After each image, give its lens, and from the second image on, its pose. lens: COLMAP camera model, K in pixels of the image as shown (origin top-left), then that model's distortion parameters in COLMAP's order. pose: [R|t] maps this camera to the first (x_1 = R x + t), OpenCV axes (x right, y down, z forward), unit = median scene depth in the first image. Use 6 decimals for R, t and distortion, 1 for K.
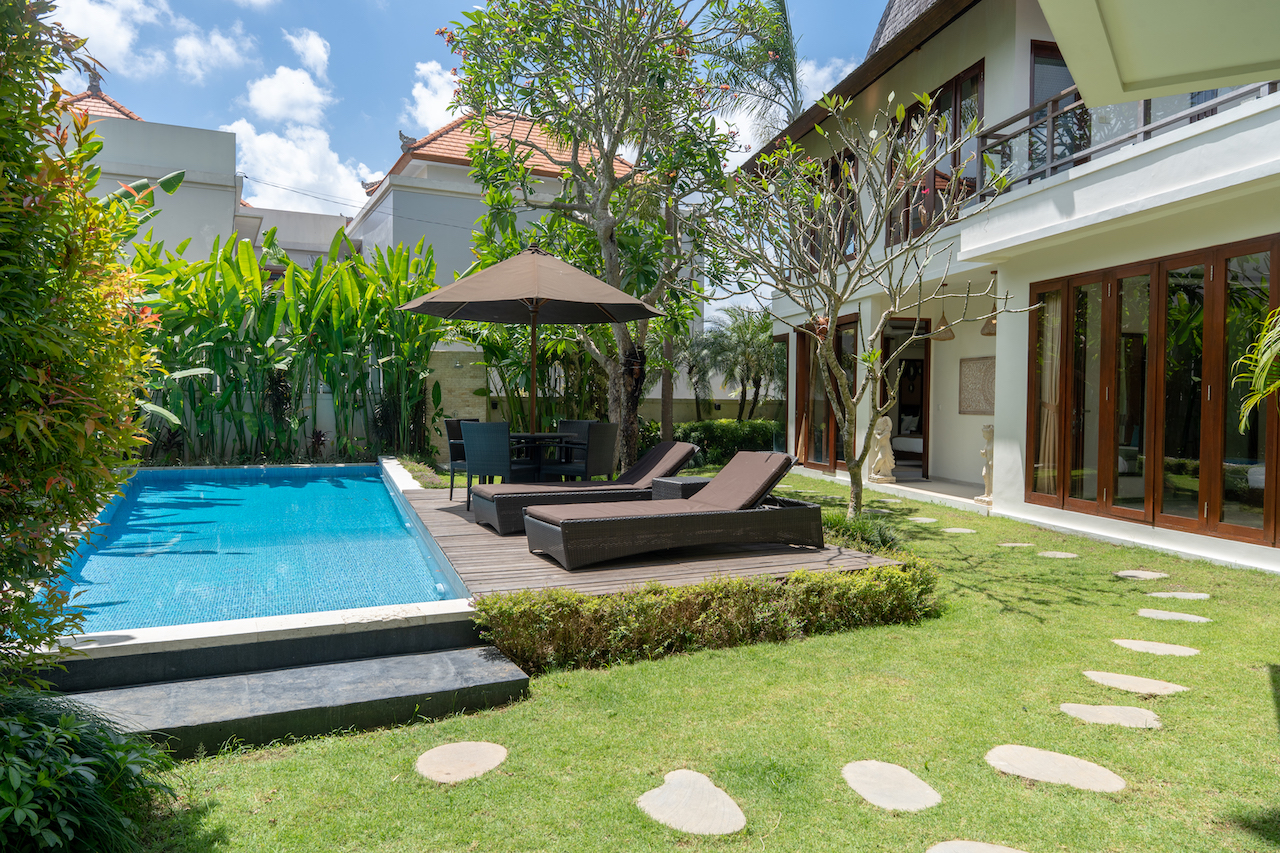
lens RADIAL K [[870.5, 0, 640.7], [0, 870.5, 428.6], [0, 0, 1]] dist [0.012904, -0.029806]
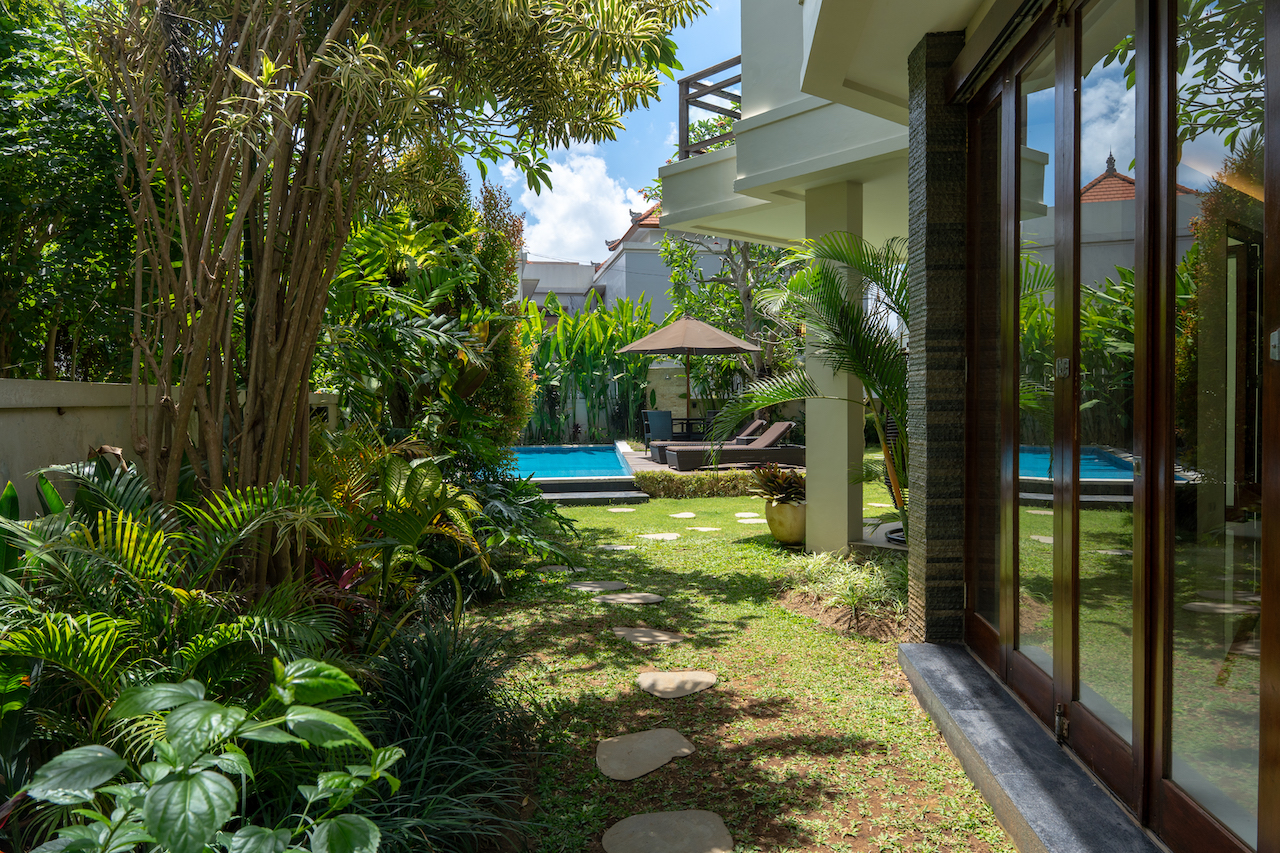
lens RADIAL K [[870.5, 0, 638.7], [0, 870.5, 420.7], [0, 0, 1]] dist [0.012904, -0.029806]
pose [[0.961027, -0.010405, -0.276258, 0.180194], [0.007534, 0.999906, -0.011452, 0.018575], [0.276351, 0.008925, 0.961015, -0.505672]]
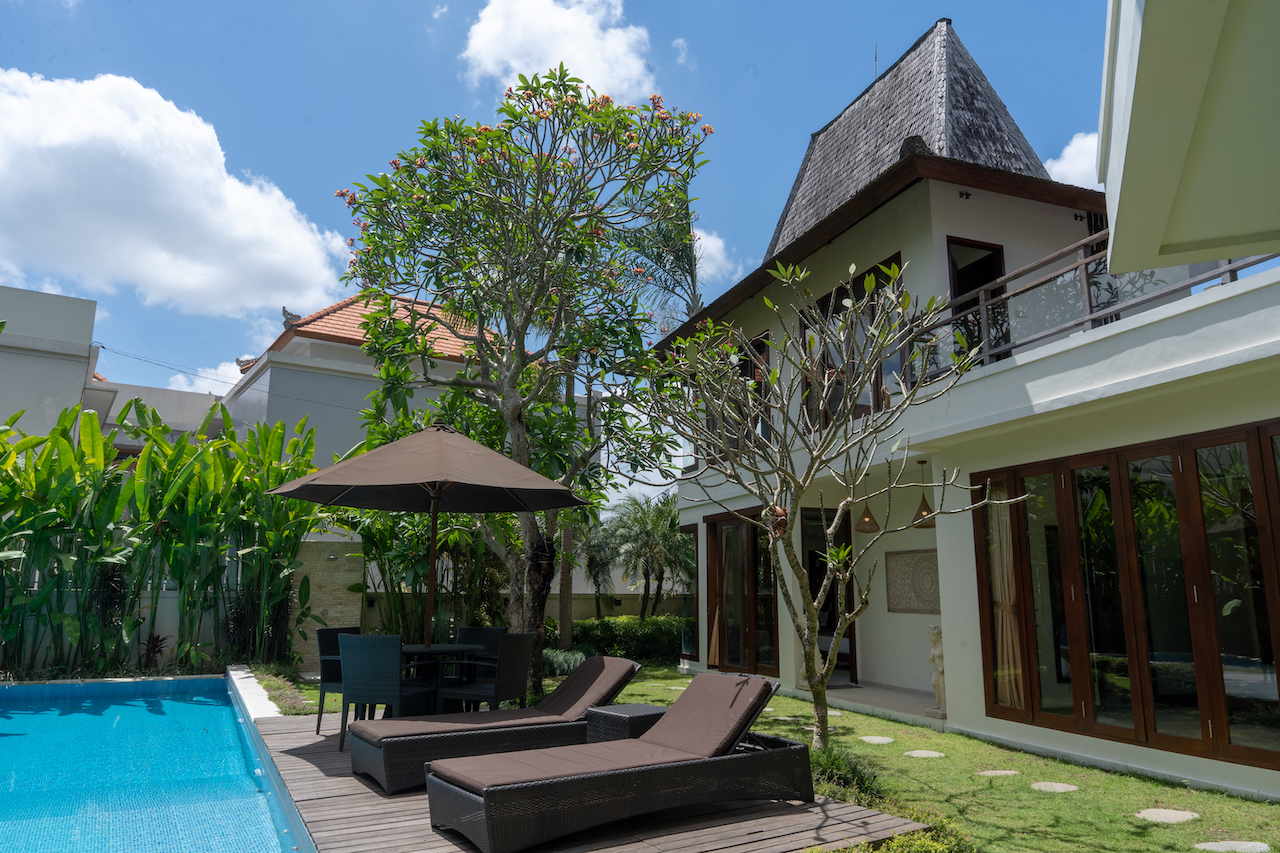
lens RADIAL K [[870.5, 0, 638.4], [0, 870.5, 427.3], [0, 0, 1]] dist [0.012904, -0.029806]
pose [[0.990897, 0.020496, 0.133050, -0.026522], [0.008520, 0.976812, -0.213930, -0.011811], [-0.134349, 0.213117, 0.967746, 0.088720]]
